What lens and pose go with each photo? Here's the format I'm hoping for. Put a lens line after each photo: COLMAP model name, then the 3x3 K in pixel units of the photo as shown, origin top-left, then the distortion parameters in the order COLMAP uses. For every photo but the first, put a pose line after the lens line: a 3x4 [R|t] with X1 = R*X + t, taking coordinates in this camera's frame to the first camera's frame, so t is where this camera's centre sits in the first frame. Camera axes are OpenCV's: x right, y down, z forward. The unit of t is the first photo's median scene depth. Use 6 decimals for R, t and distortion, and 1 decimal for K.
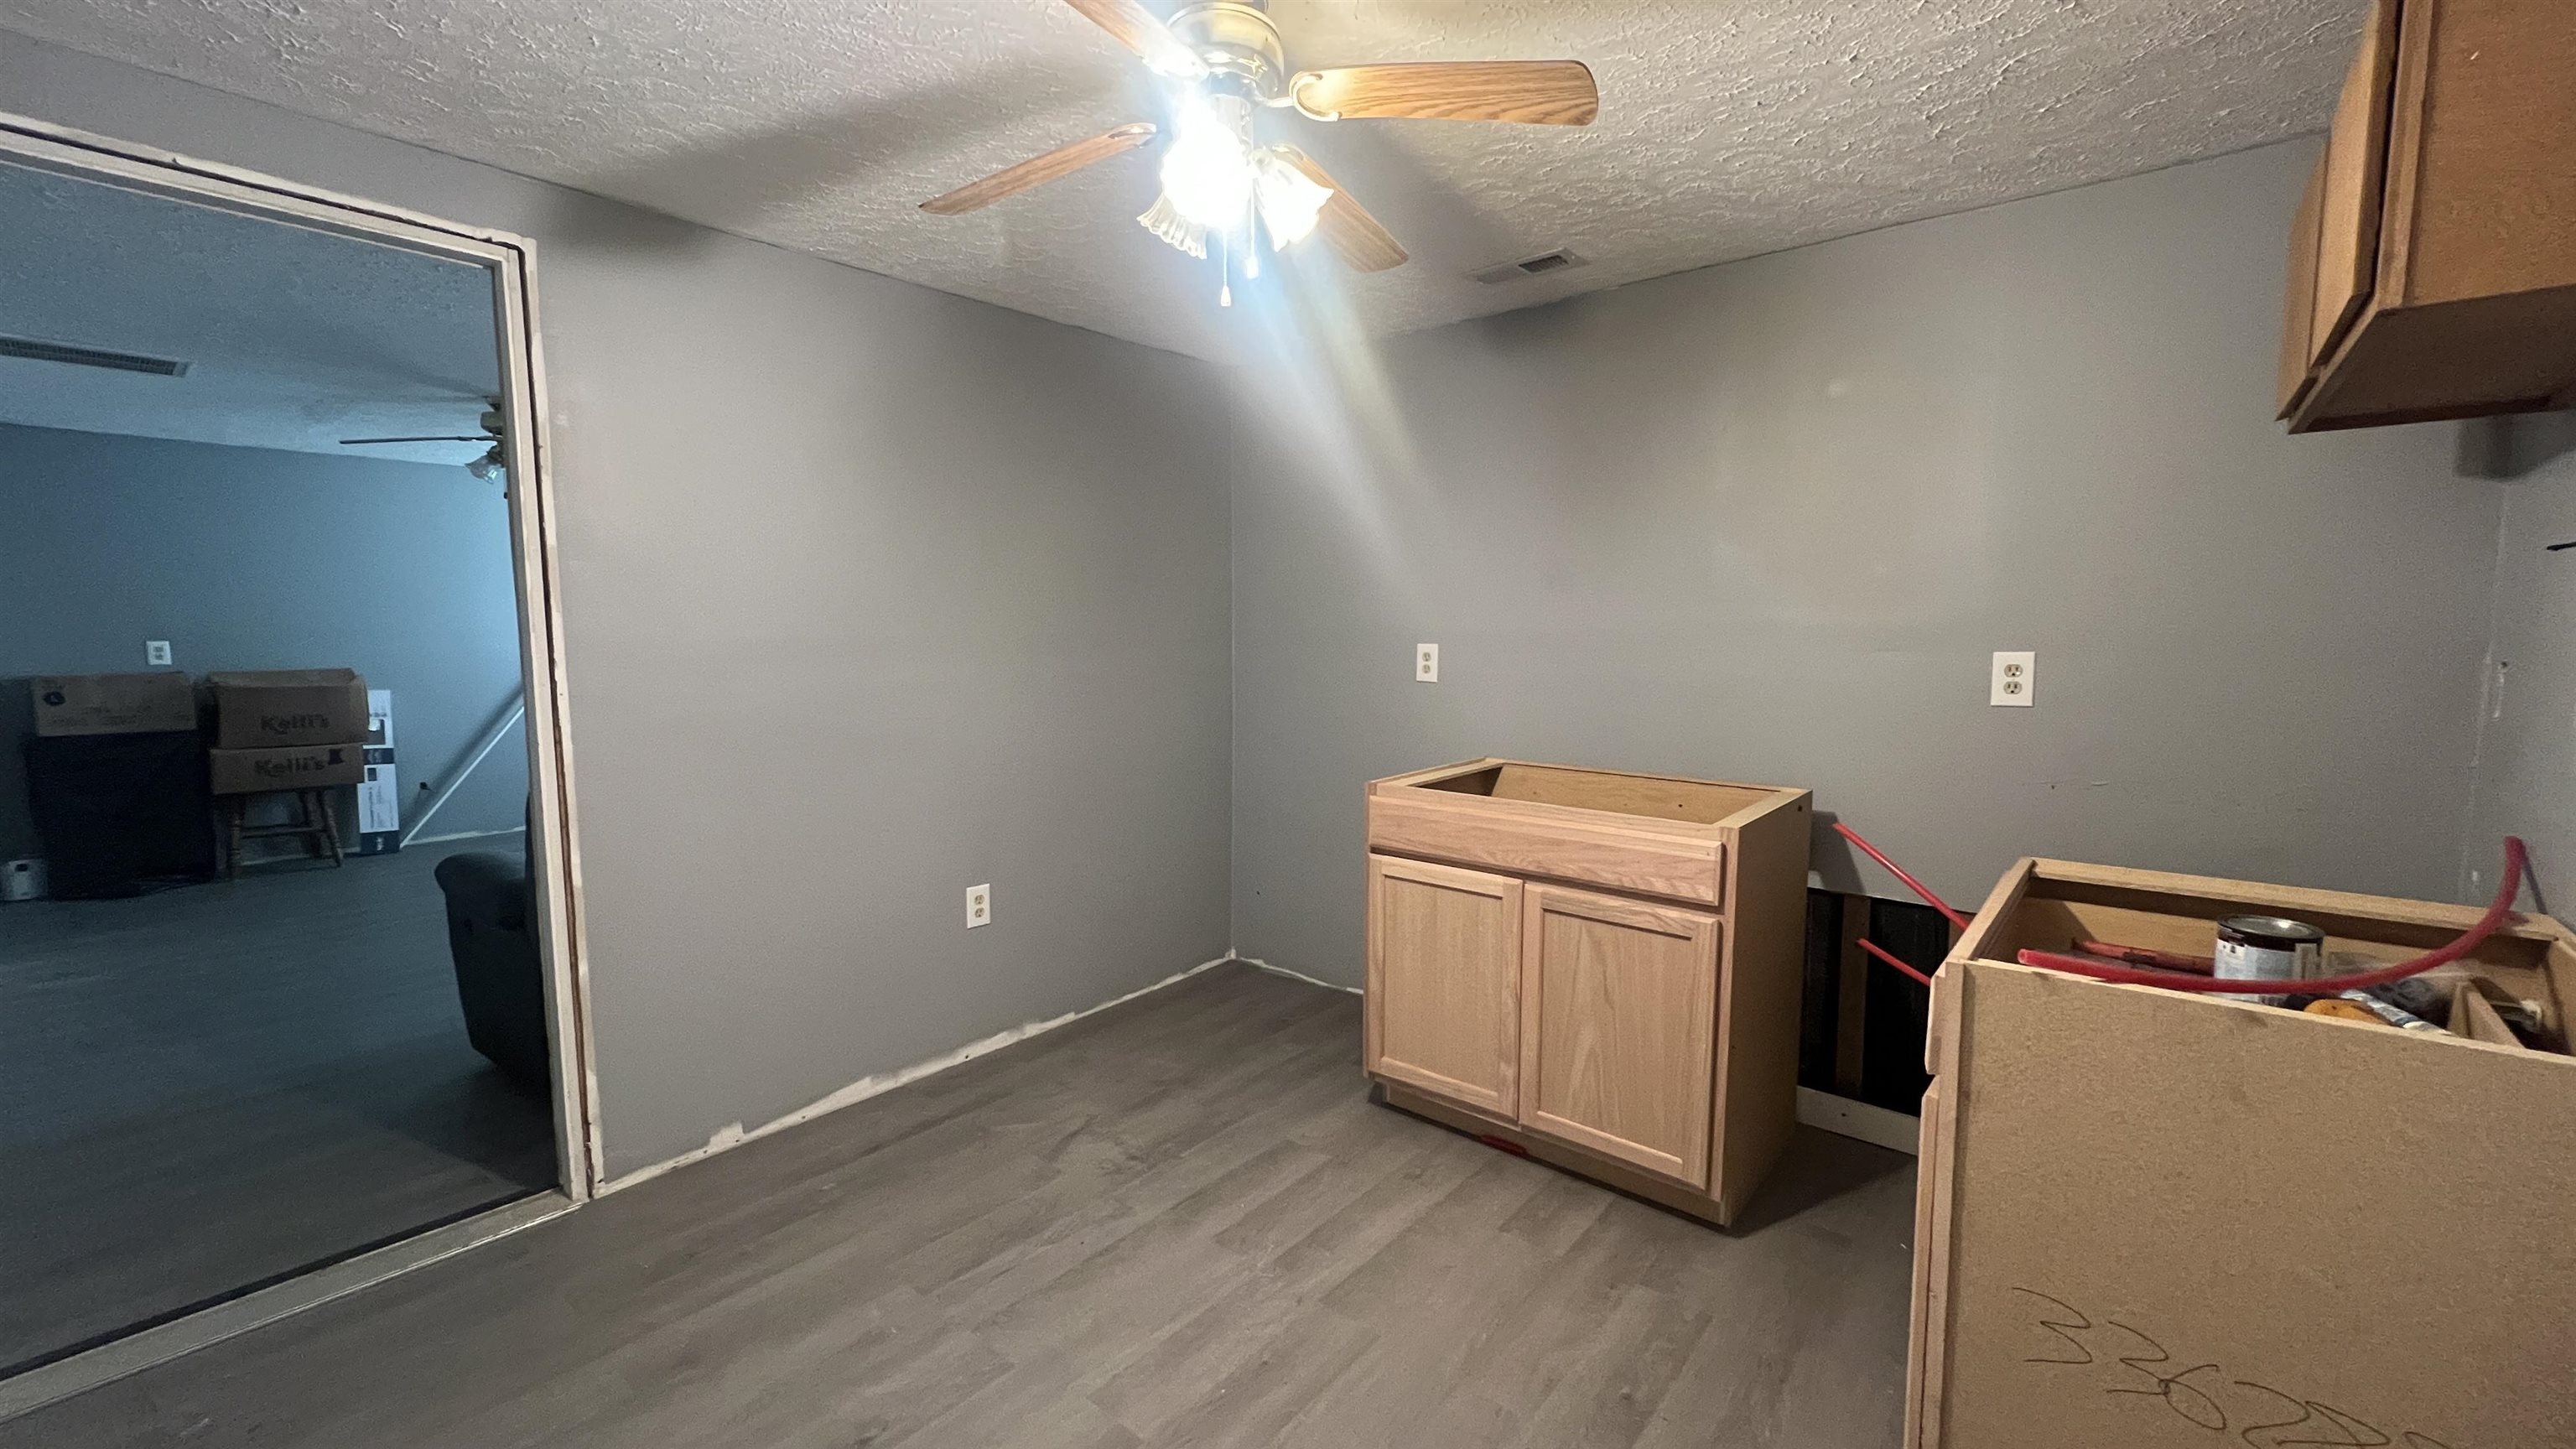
lens RADIAL K [[1012.4, 0, 1283.8], [0, 1012.4, 722.6], [0, 0, 1]] dist [0.001355, 0.000304]
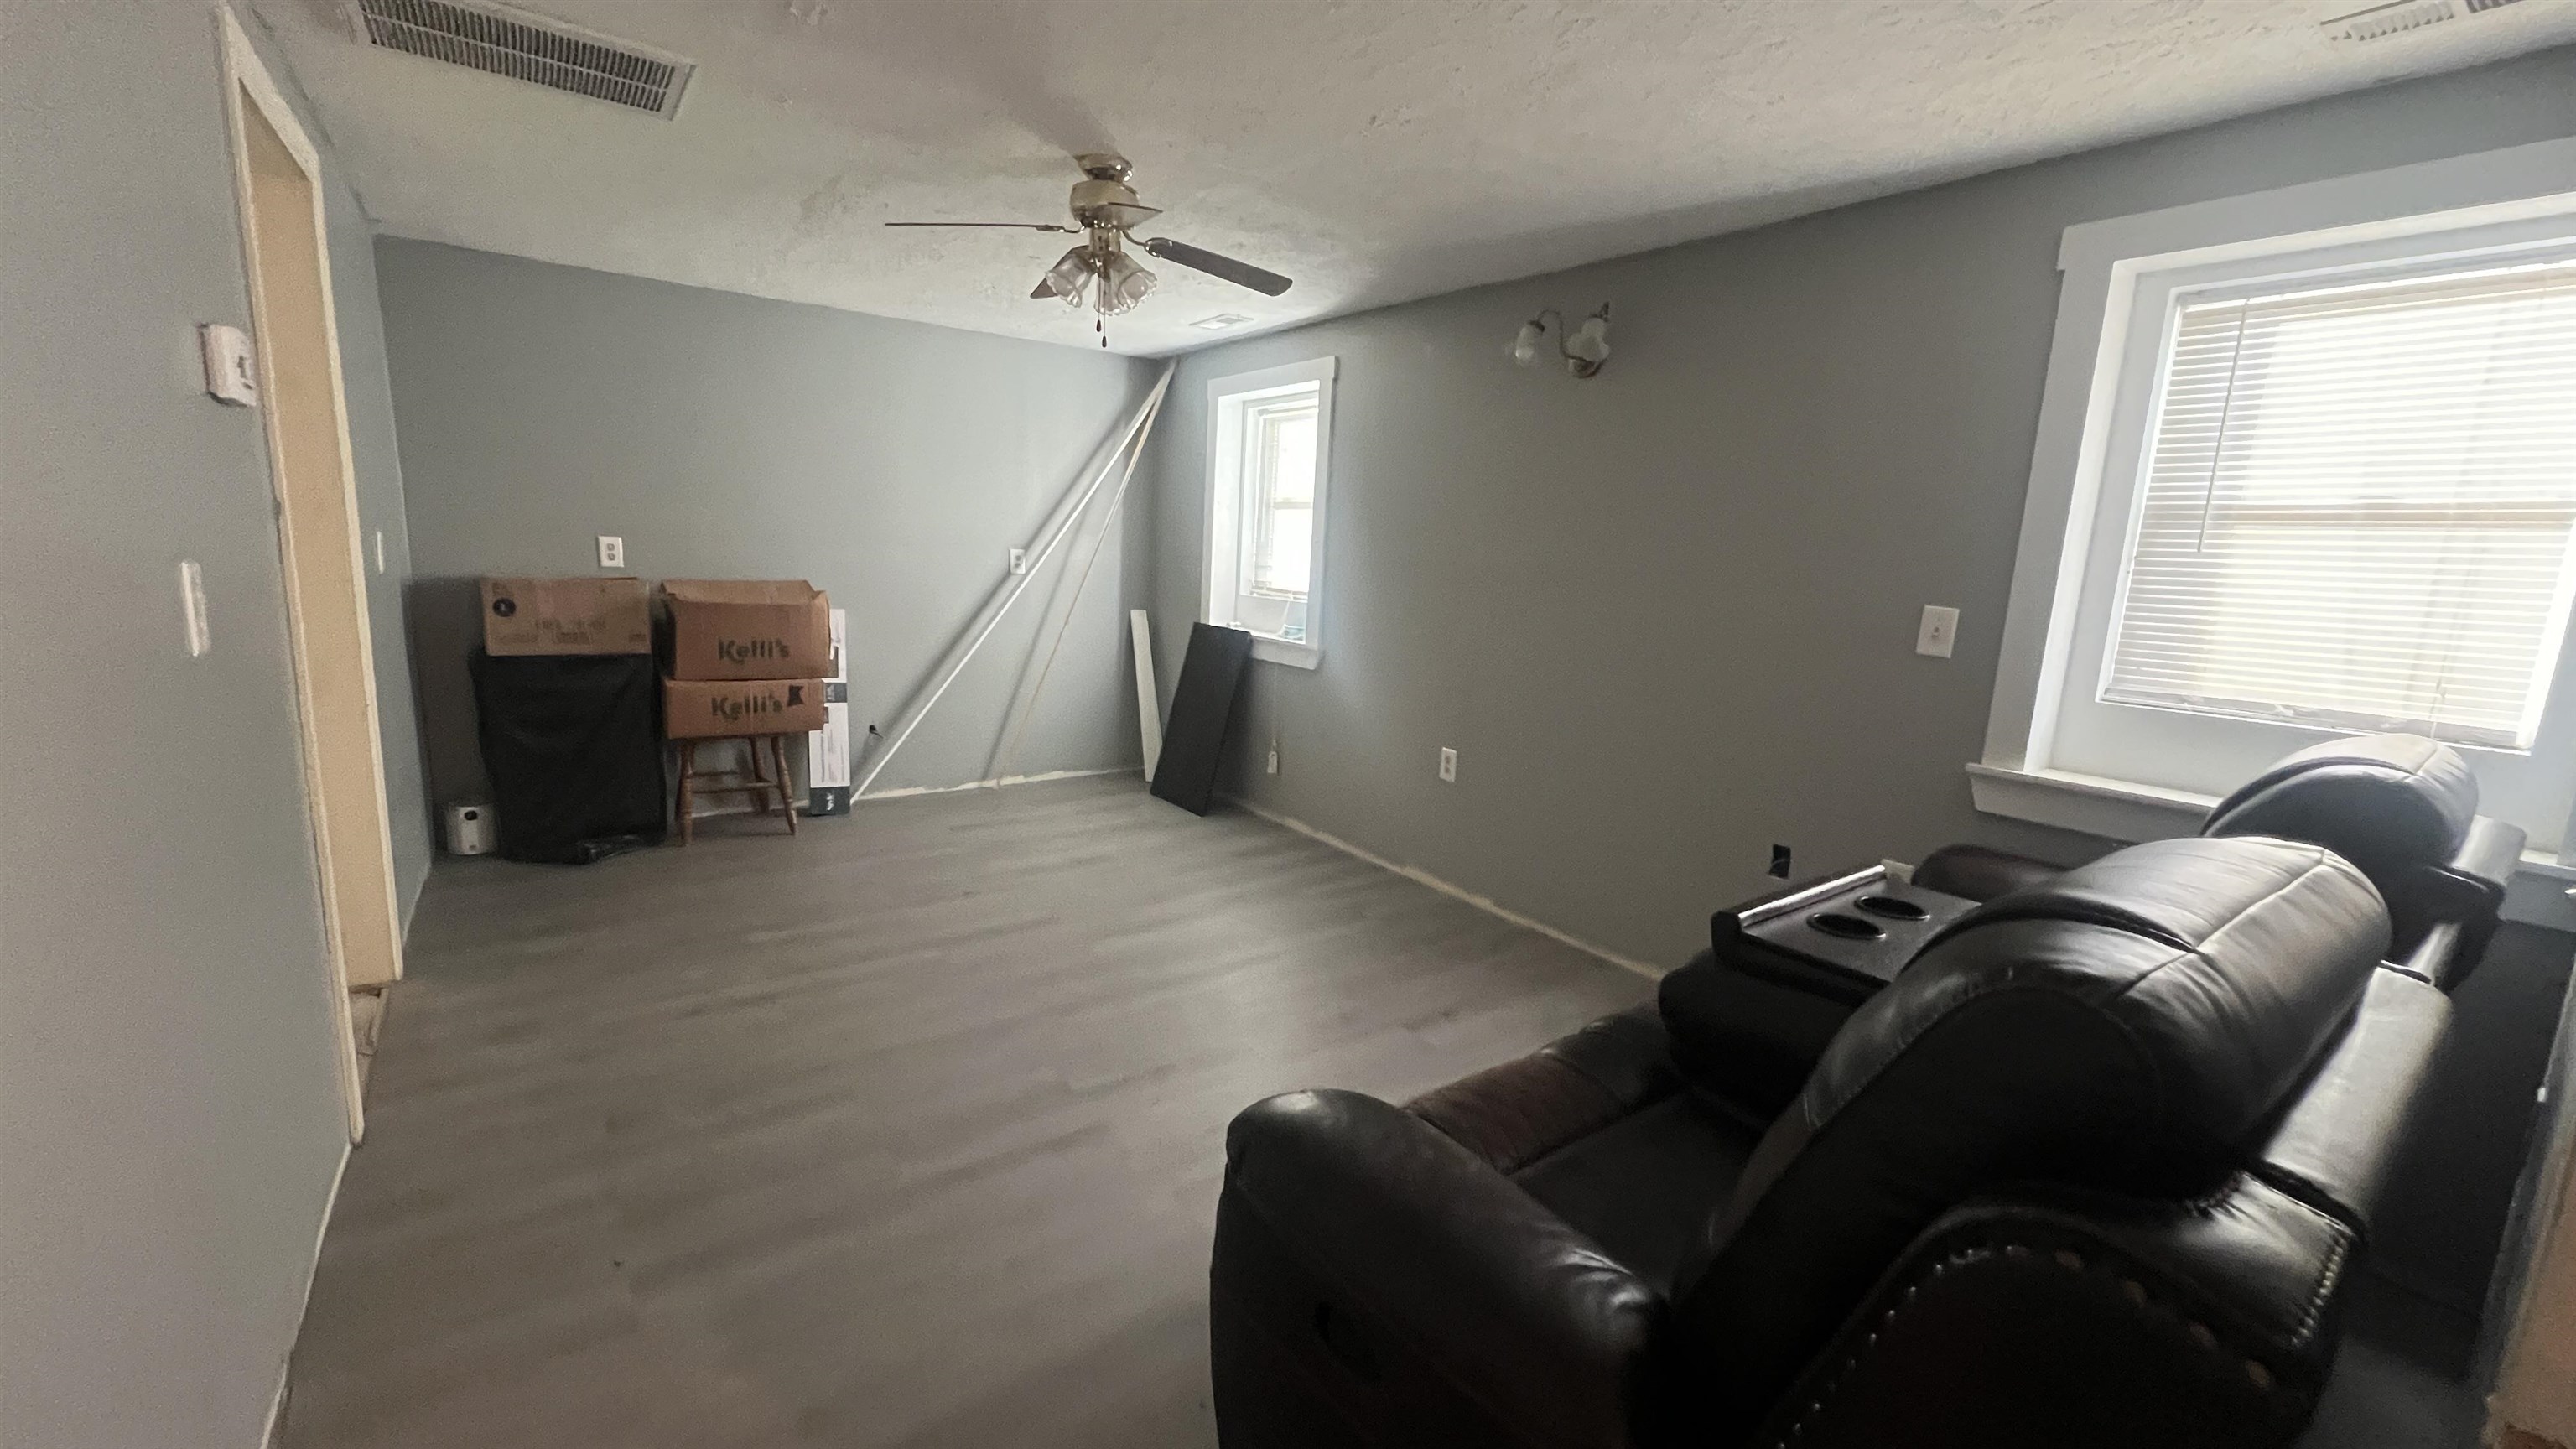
lens RADIAL K [[1012.4, 0, 1288.3], [0, 1012.4, 720.9], [0, 0, 1]] dist [0.001355, 0.000304]
pose [[0.973303, 0.081582, -0.214538, -0.417415], [-0.065759, 0.994632, 0.079898, -0.035279], [0.219904, -0.063657, 0.973442, 0.341668]]
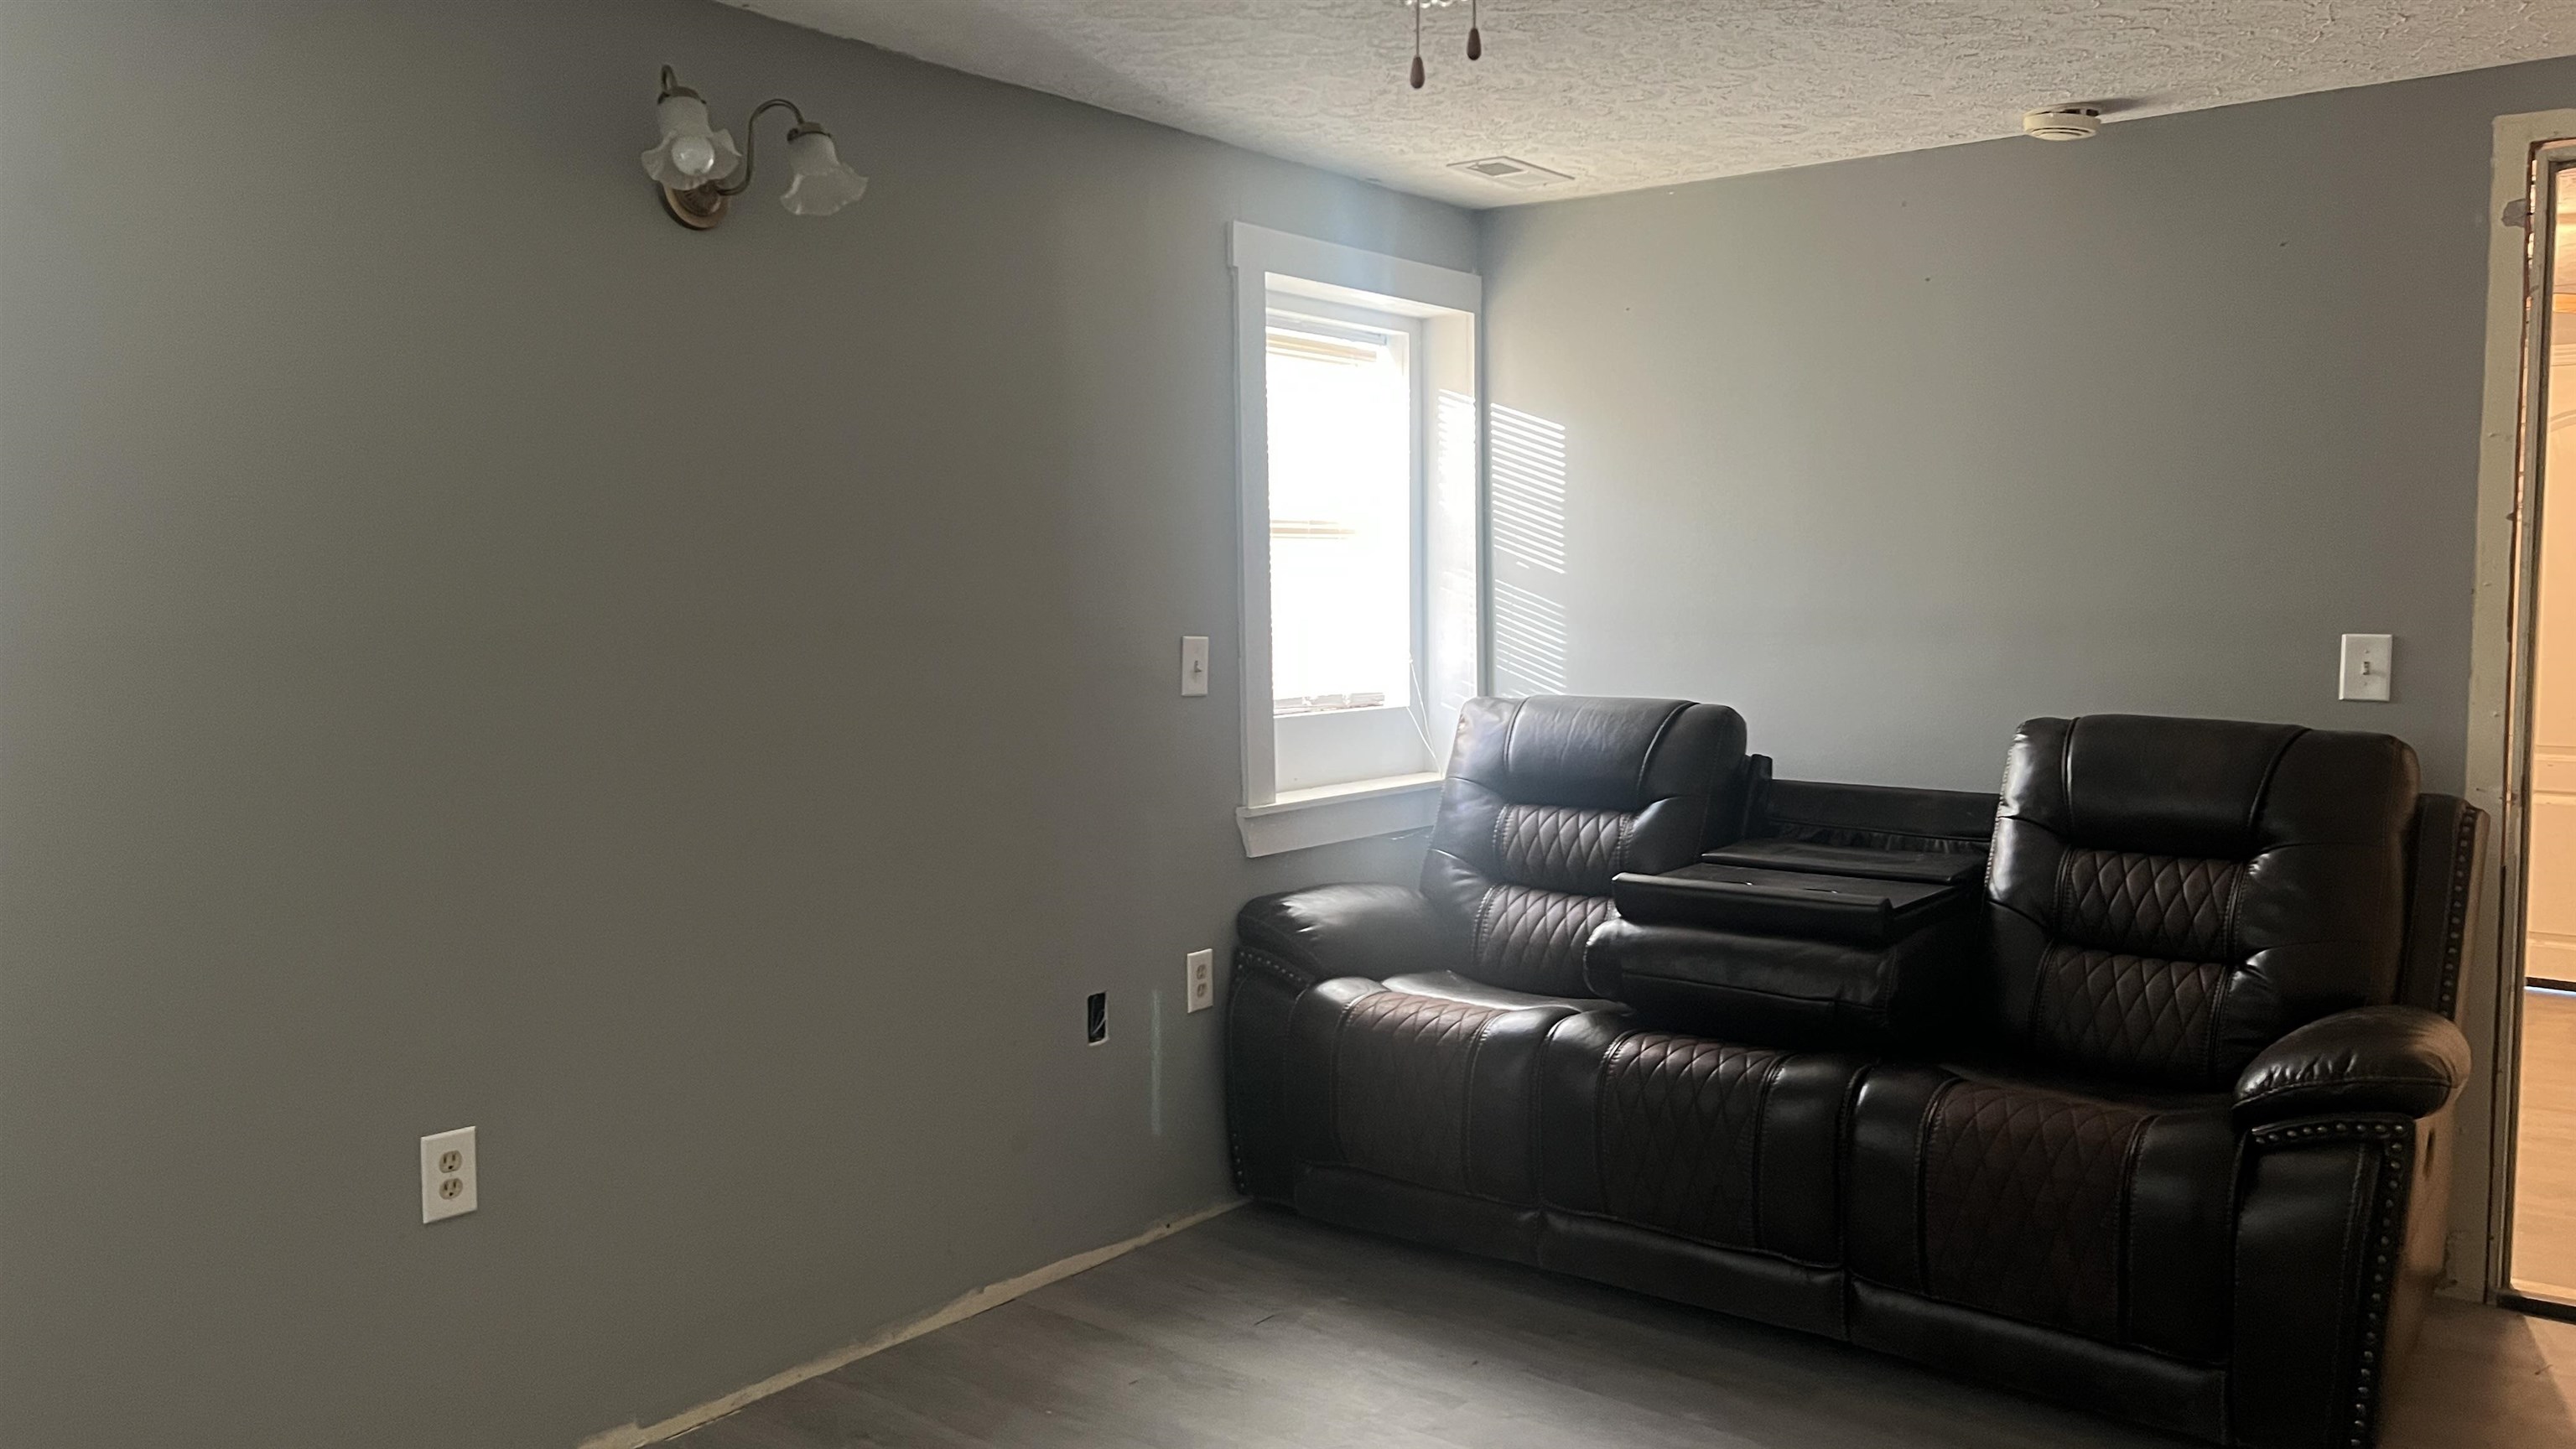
lens RADIAL K [[1946.6, 0, 1287.9], [0, 1946.6, 718.9], [0, 0, 1]] dist [0.001506, -0.000256]
pose [[-0.031155, -0.075646, 0.996648, -1.084891], [0.093427, 0.992546, 0.078255, -0.104841], [-0.995139, 0.095552, -0.023856, 0.954500]]
